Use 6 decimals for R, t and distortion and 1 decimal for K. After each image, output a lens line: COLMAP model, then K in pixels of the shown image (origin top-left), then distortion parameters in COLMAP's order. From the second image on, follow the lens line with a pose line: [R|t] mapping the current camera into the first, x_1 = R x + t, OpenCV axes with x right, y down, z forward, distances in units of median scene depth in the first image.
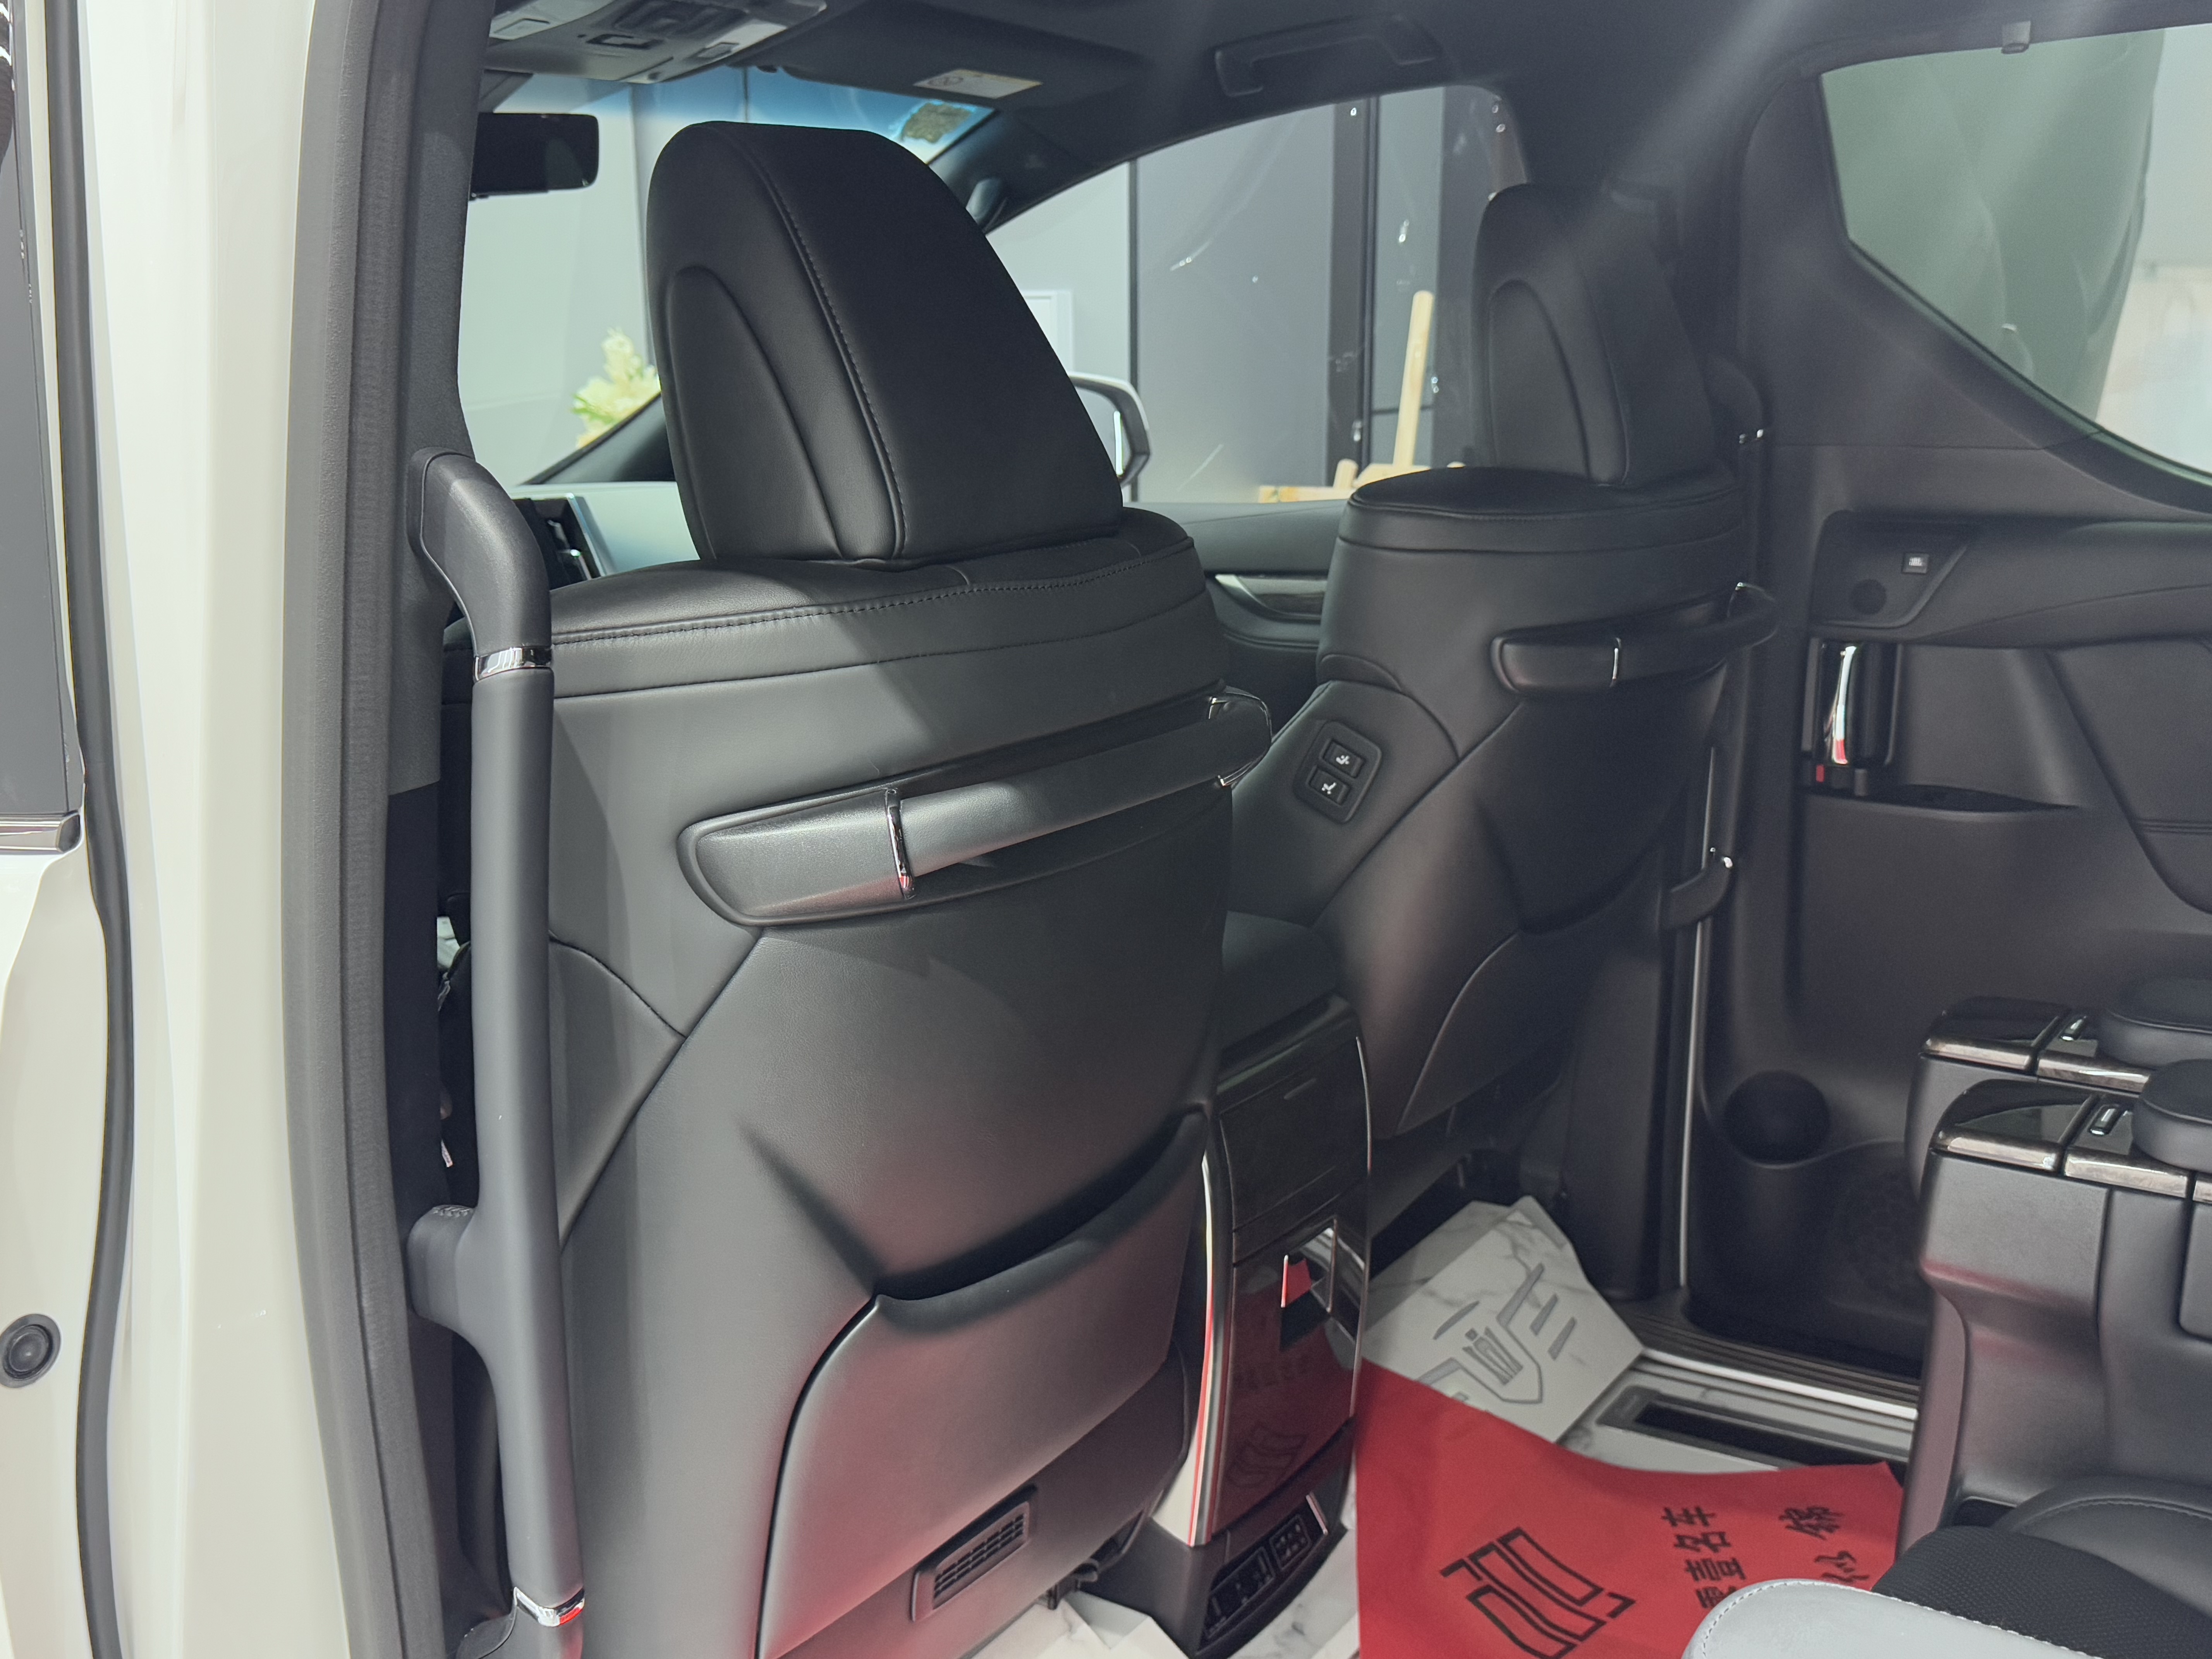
lens RADIAL K [[2213.8, 0, 1106.0], [0, 2213.8, 829.5], [0, 0, 1]] dist [0.207827, -0.502210]
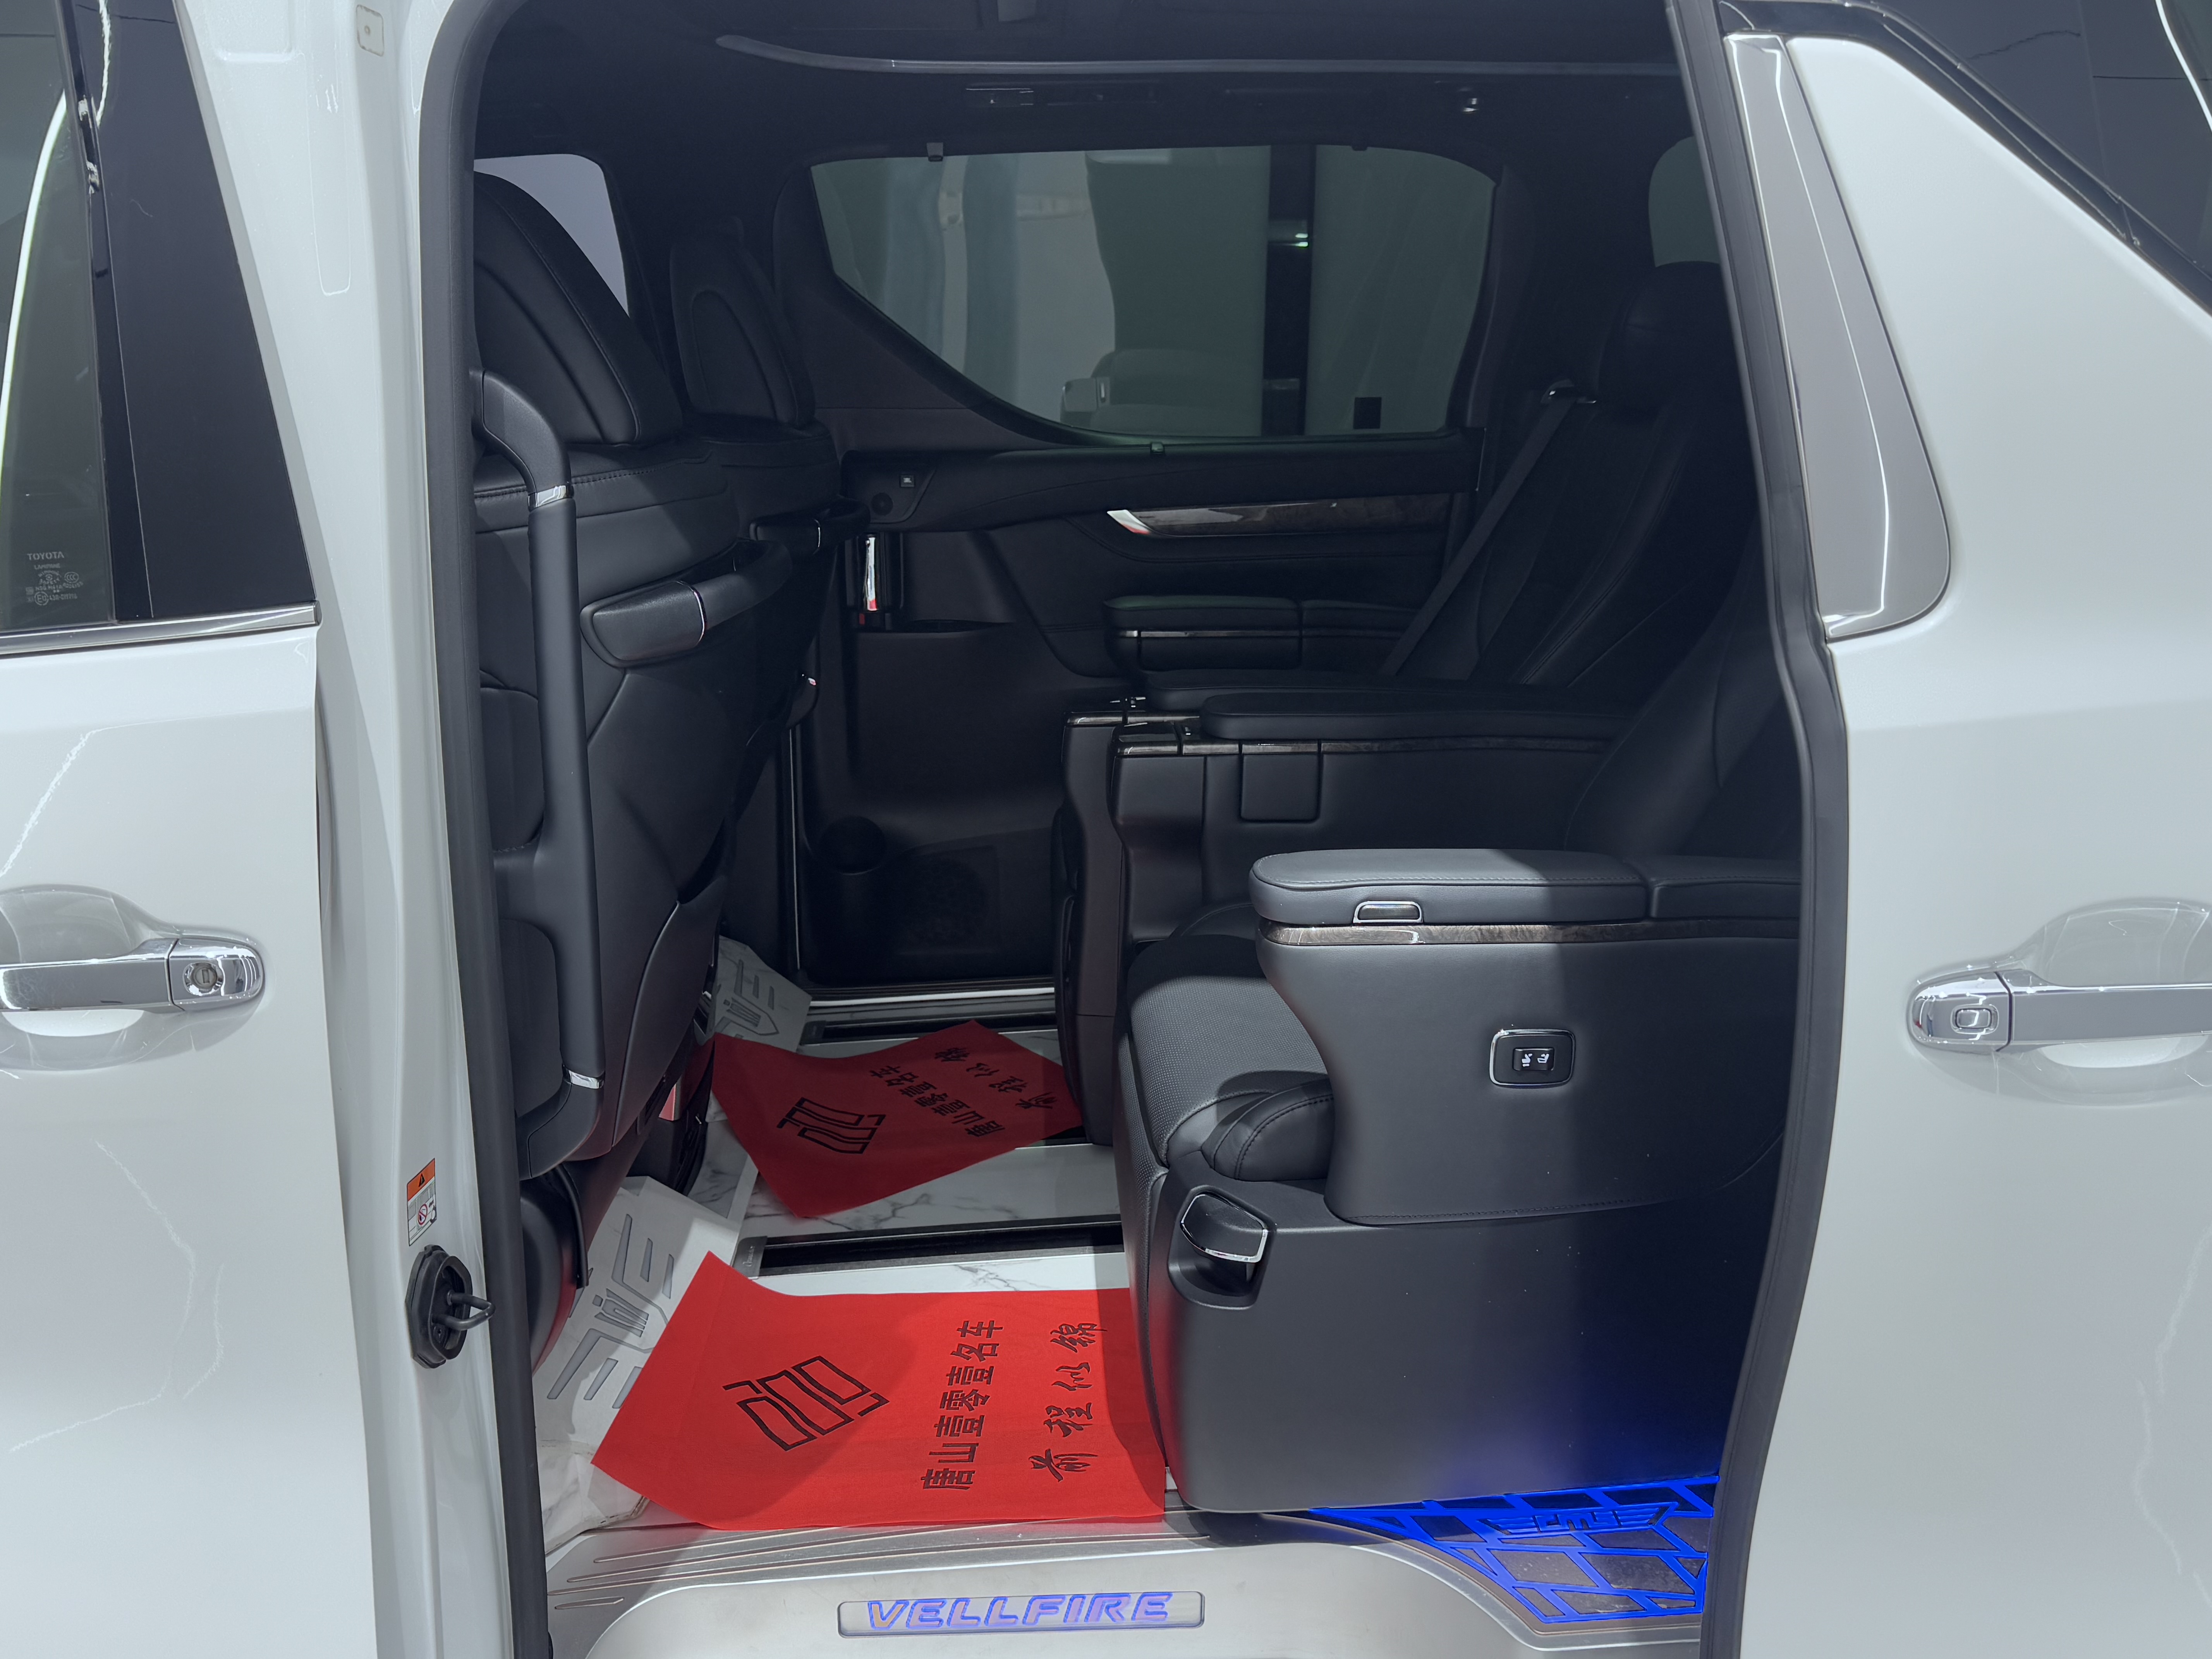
lens RADIAL K [[1786.0, 0, 1106.0], [0, 1786.0, 829.5], [0, 0, 1]] dist [0.098255, 0.000073]
pose [[0.806314, -0.150509, 0.572018, -0.332941], [0.130084, 0.988529, 0.076736, 0.054504], [-0.577006, 0.012537, 0.816643, -0.151233]]
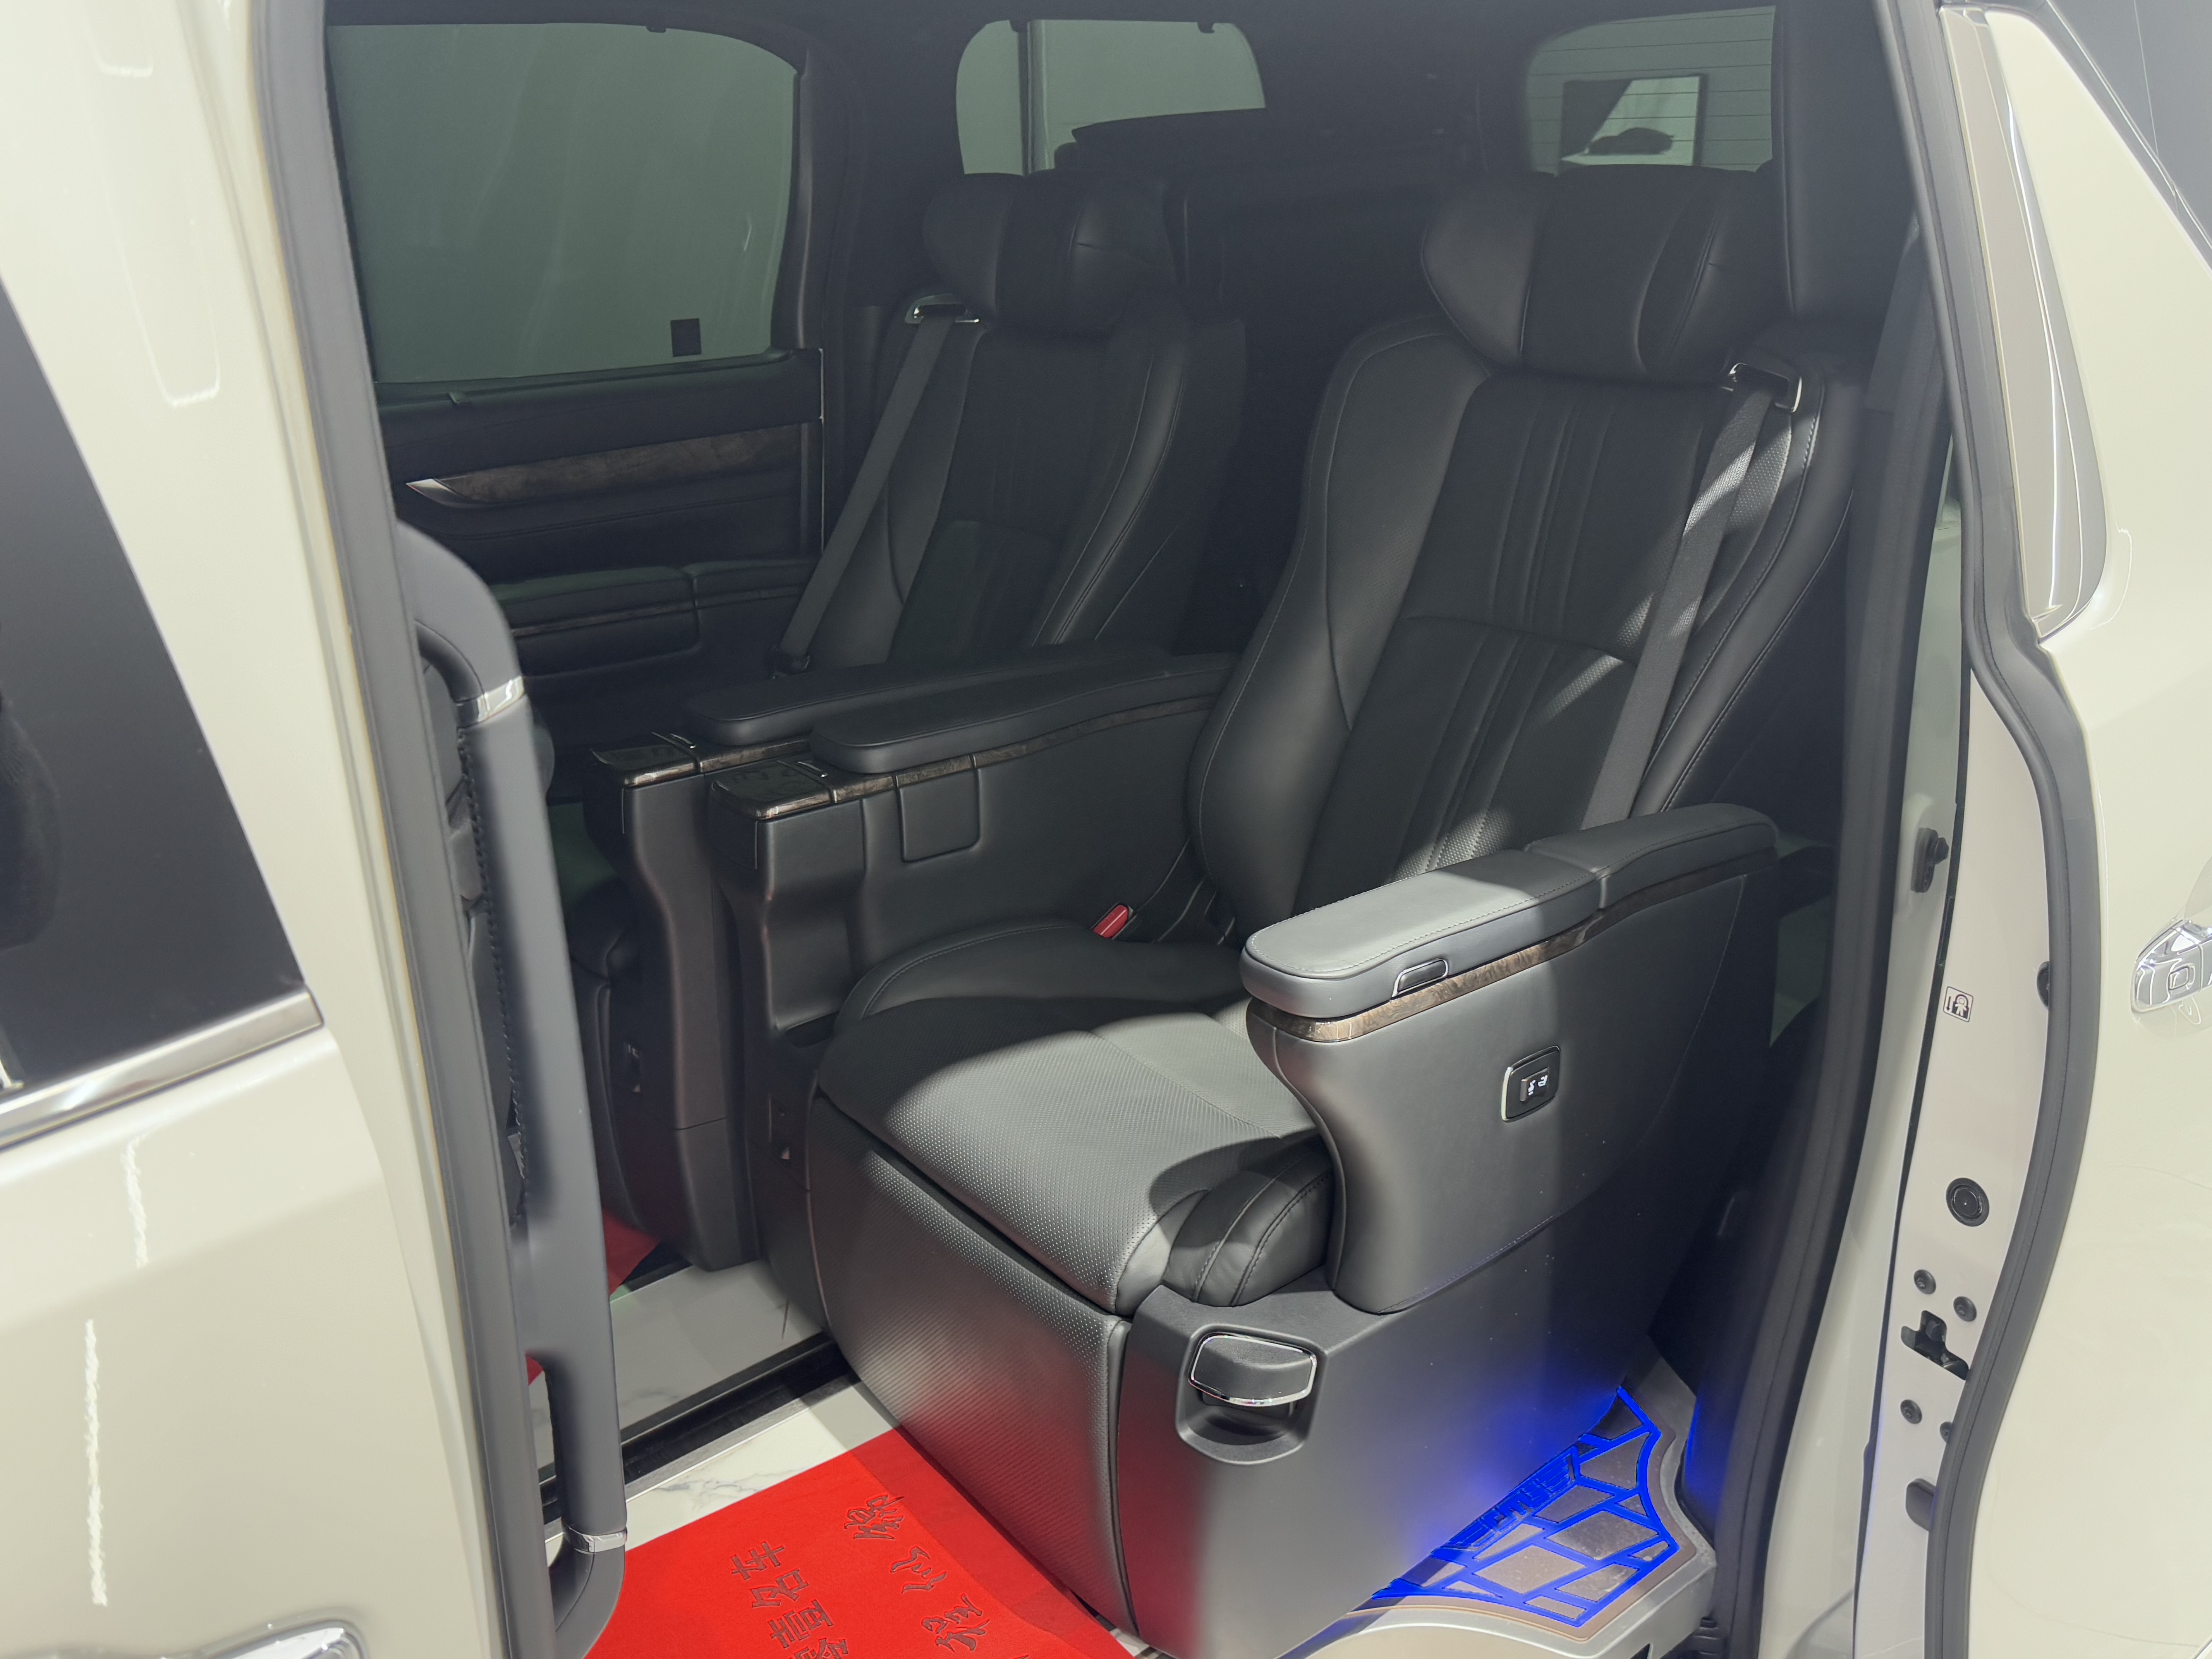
lens RADIAL K [[1740.3, 0, 1106.0], [0, 1740.3, 829.5], [0, 0, 1]] dist [0.291347, -0.689501]
pose [[0.327012, -0.329169, 0.885839, -0.404133], [0.236203, 0.936094, 0.260647, -0.071801], [-0.915025, 0.124003, 0.383864, 0.200828]]
